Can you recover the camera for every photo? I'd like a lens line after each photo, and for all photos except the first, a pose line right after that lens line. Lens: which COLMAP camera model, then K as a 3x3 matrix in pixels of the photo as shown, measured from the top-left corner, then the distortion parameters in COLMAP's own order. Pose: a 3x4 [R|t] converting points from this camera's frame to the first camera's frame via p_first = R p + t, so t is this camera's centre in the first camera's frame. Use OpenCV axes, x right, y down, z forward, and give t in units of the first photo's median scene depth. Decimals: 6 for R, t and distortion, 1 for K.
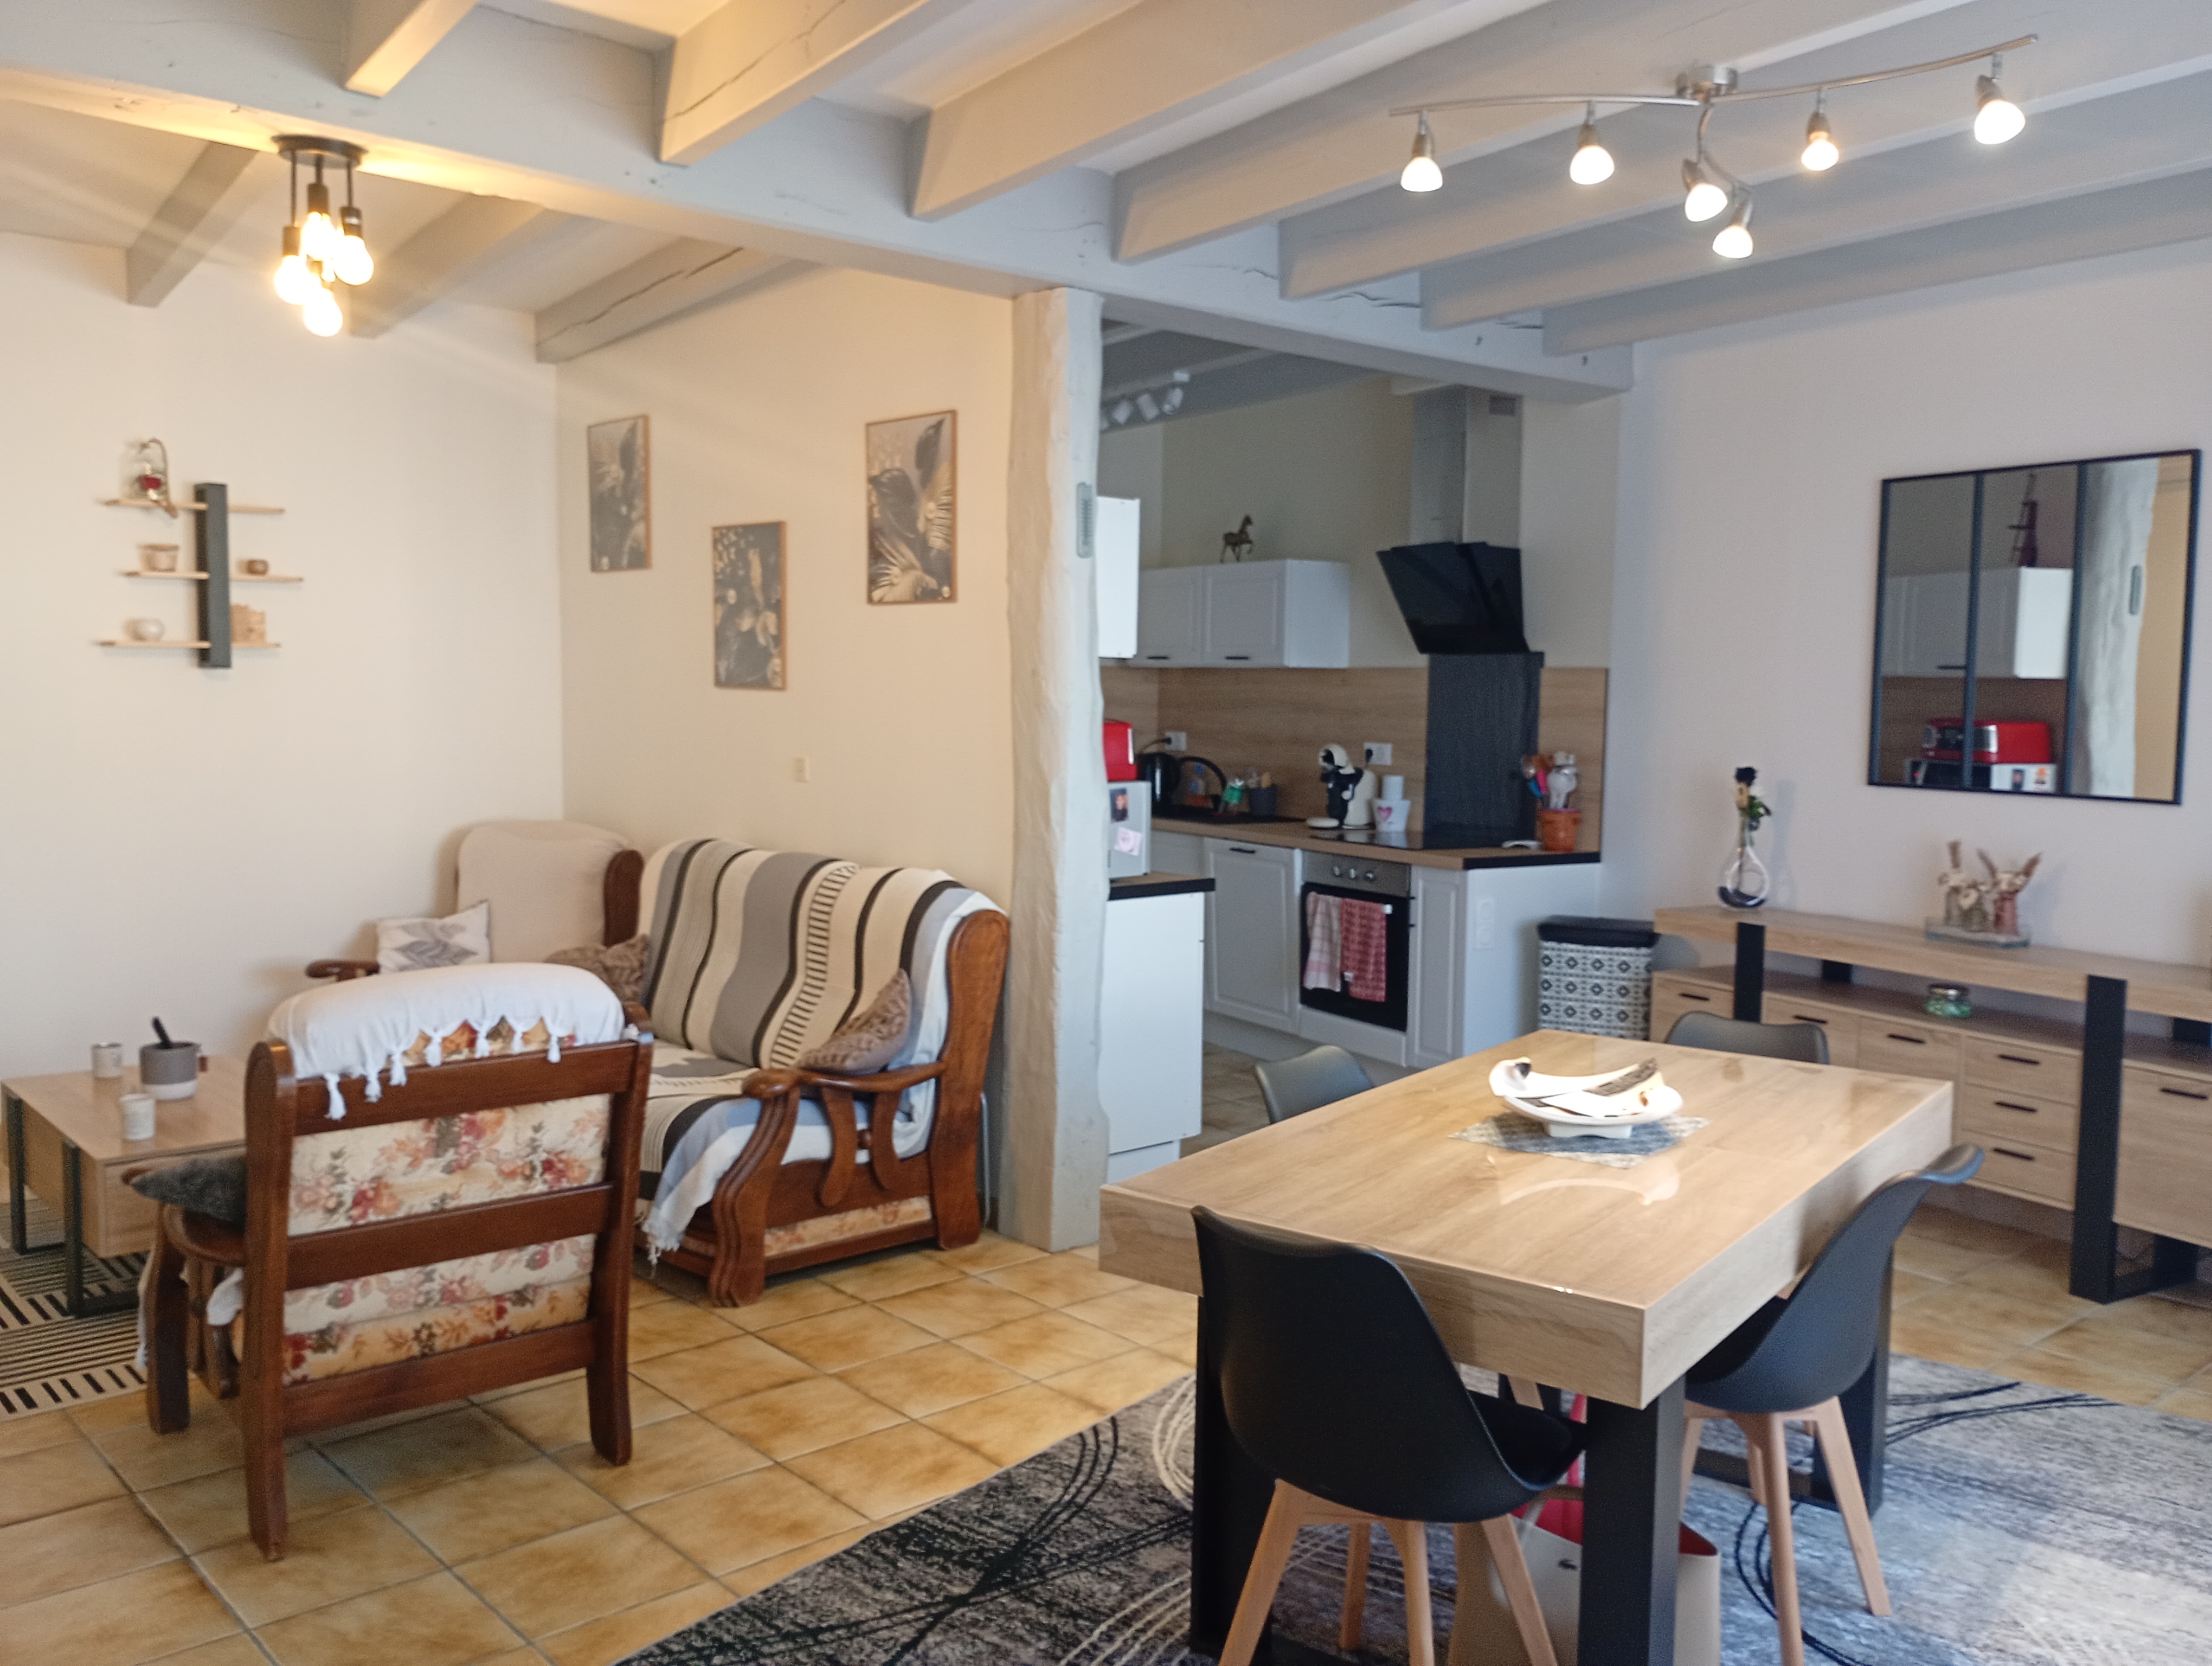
lens RADIAL K [[1856.3, 0, 1102.8], [0, 1856.3, 839.0], [0, 0, 1]] dist [0.065076, -0.080233]
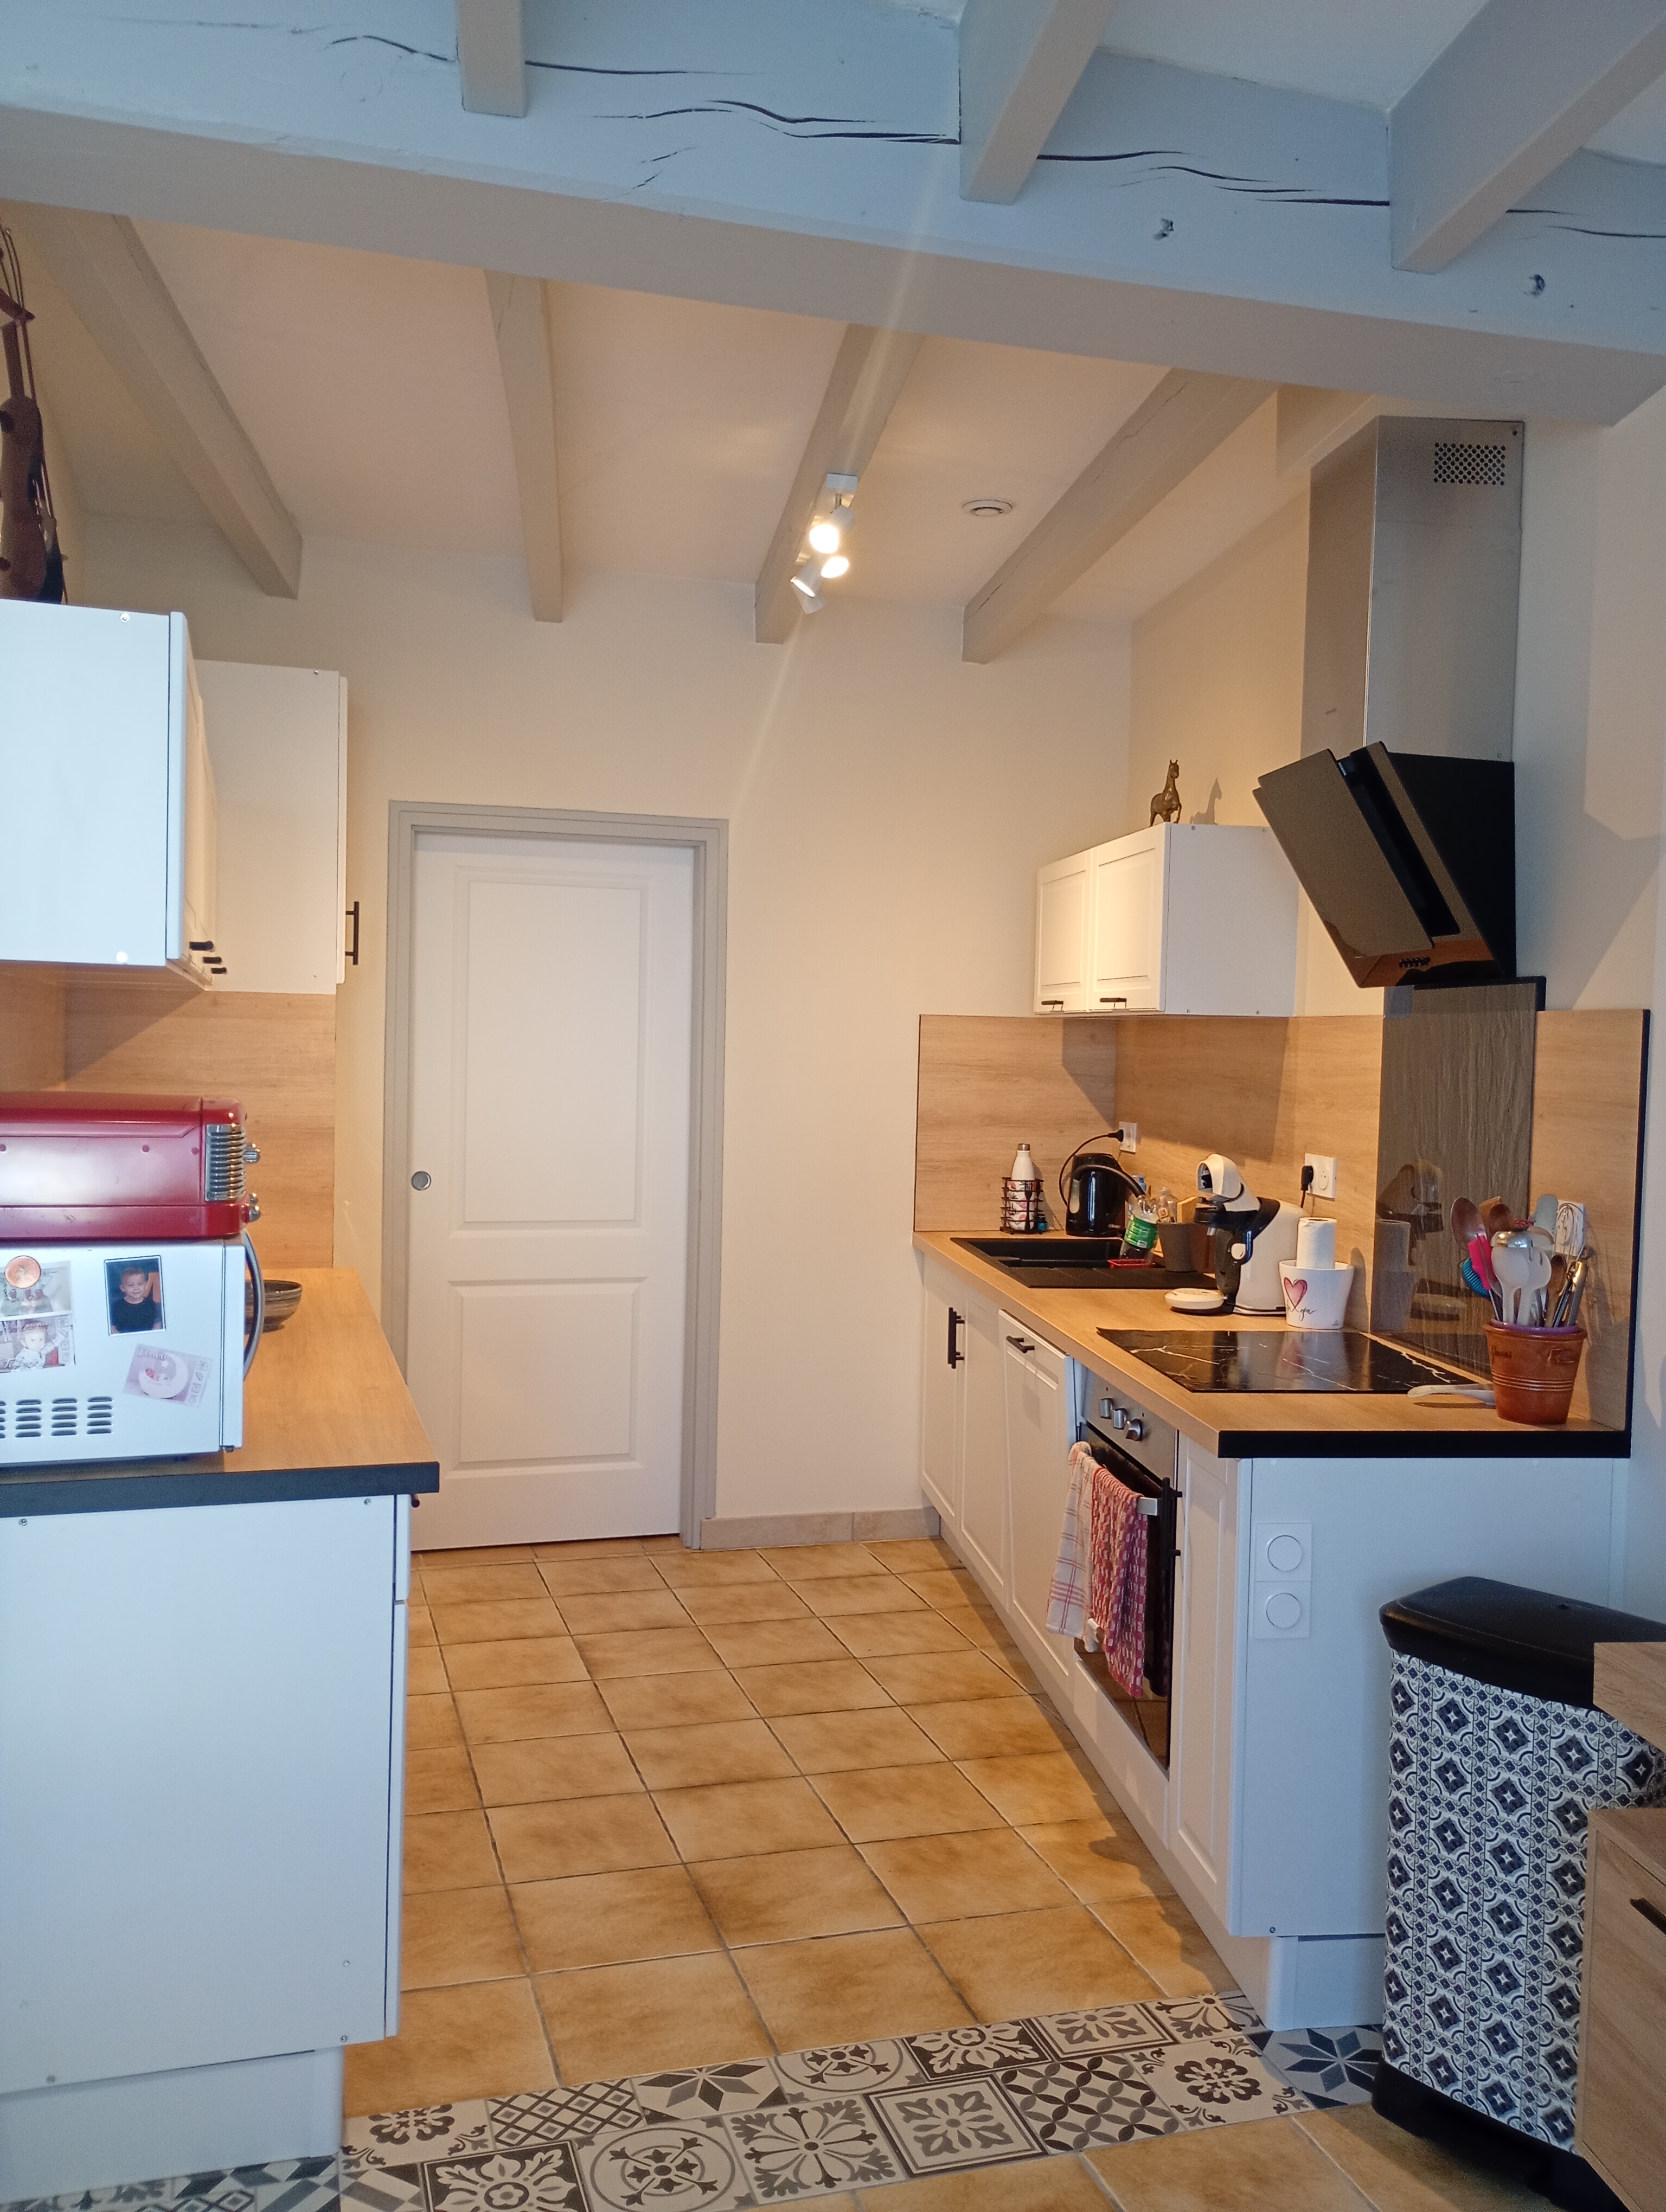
lens RADIAL K [[1850.0, 0, 833.0], [0, 1850.0, 1106.0], [0, 0, 1]] dist [0.062584, -0.081015]
pose [[0.913429, 0.023405, -0.406323, 0.460695], [-0.045520, 0.997956, -0.044846, -0.069478], [0.404443, 0.059459, 0.912628, 0.883915]]
